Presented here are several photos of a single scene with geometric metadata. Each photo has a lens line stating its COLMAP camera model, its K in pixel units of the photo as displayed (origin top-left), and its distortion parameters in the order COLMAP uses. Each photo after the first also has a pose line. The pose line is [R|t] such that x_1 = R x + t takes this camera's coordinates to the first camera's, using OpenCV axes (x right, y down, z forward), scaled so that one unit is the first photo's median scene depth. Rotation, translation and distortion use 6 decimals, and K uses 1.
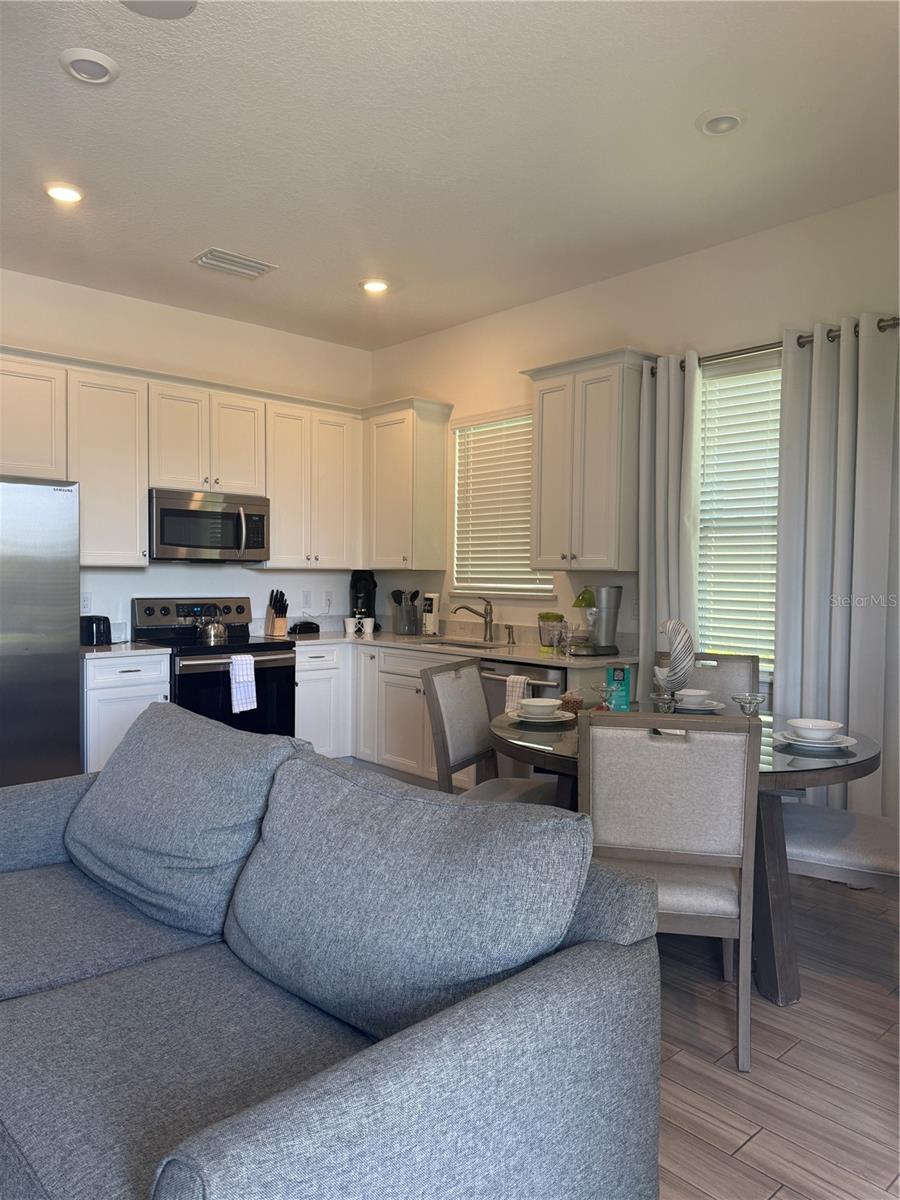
lens RADIAL K [[840.8, 0, 447.2], [0, 840.8, 610.3], [0, 0, 1]] dist [0.061230, -0.085271]
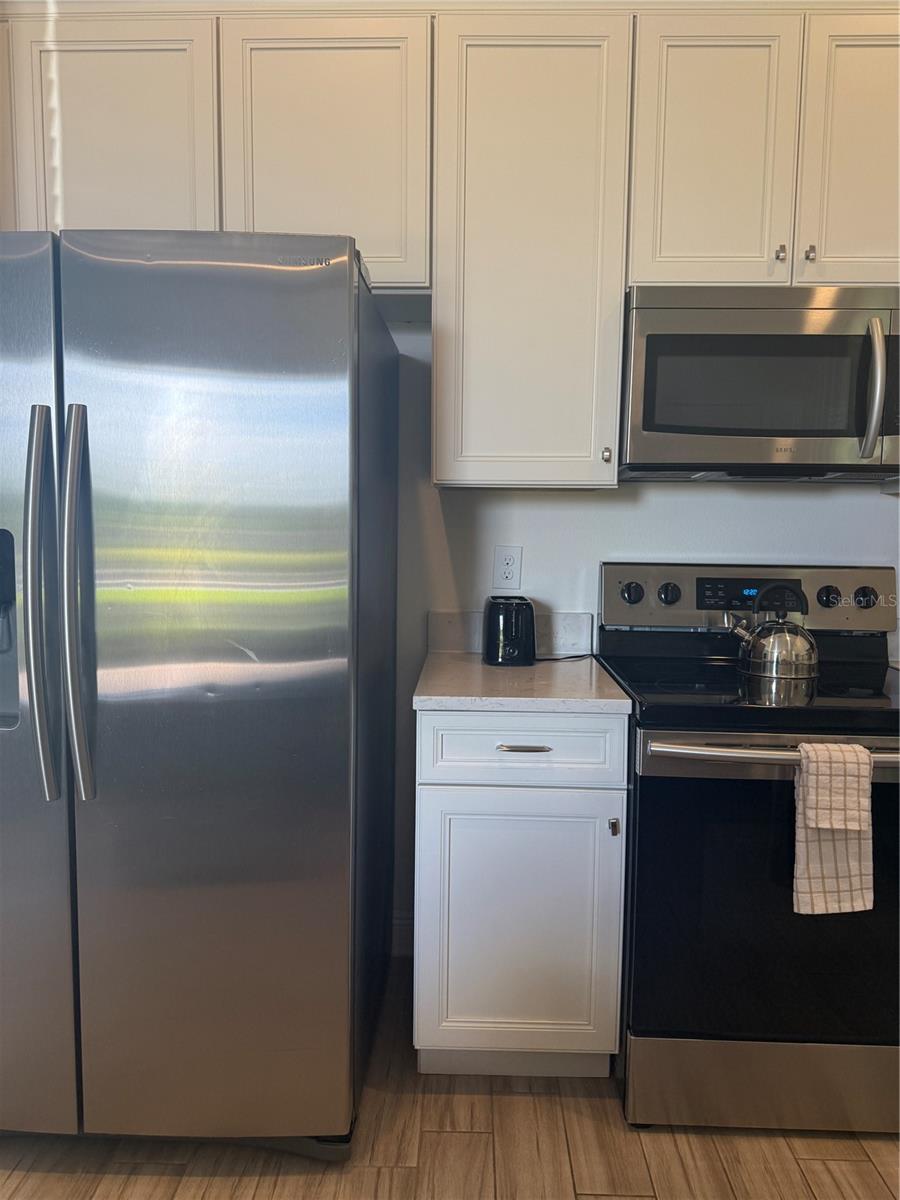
lens RADIAL K [[840.8, 0, 464.8], [0, 840.8, 601.6], [0, 0, 1]] dist [0.061230, -0.085271]
pose [[0.729910, 0.069124, -0.680039, -0.124504], [-0.035352, 0.997360, 0.063434, -0.019405], [0.682628, -0.022260, 0.730427, 0.650663]]
